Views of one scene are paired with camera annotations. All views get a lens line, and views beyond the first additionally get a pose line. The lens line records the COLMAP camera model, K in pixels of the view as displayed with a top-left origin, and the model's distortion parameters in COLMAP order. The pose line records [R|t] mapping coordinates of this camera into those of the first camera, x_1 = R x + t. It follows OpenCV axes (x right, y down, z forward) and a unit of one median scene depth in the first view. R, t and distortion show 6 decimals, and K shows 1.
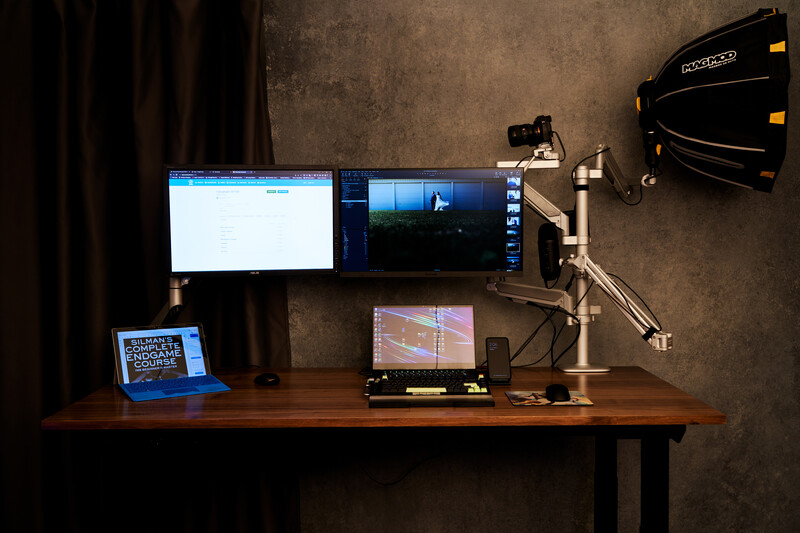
lens RADIAL K [[793.1, 0, 405.2], [0, 793.1, 264.4], [0, 0, 1]] dist [0.053087, 0.000000]
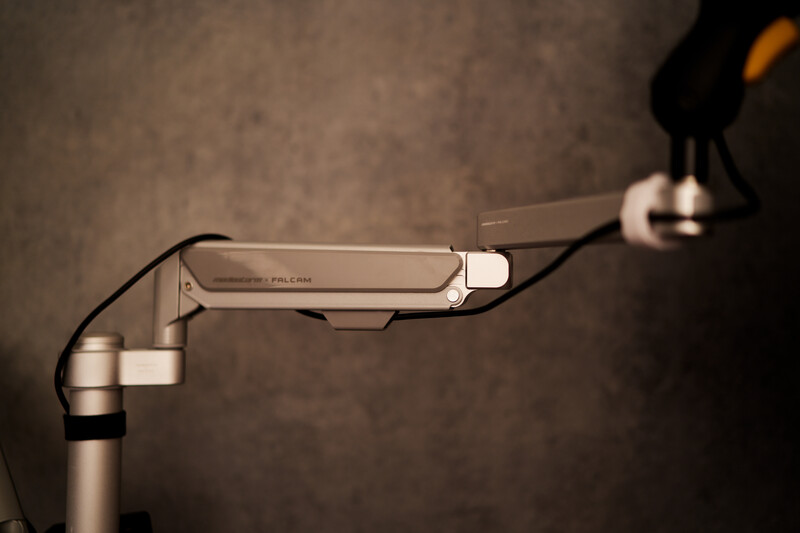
lens RADIAL K [[793.1, 0, 397.3], [0, 793.1, 265.4], [0, 0, 1]] dist [0.053087, 0.000000]
pose [[0.997027, 0.005490, 0.076860, 0.296141], [0.002596, 0.994500, -0.104701, -0.119270], [-0.077012, 0.104589, 0.991529, 0.746673]]
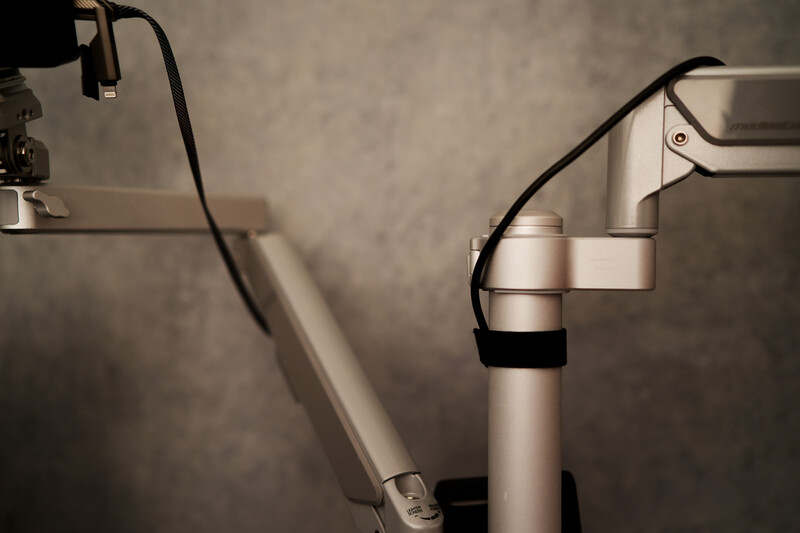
lens RADIAL K [[793.1, 0, 390.1], [0, 793.1, 279.7], [0, 0, 1]] dist [0.053087, 0.000000]
pose [[0.996866, 0.021097, -0.076249, 0.207363], [-0.022446, 0.999605, -0.016886, -0.106919], [0.075862, 0.018545, 0.996946, 0.834845]]
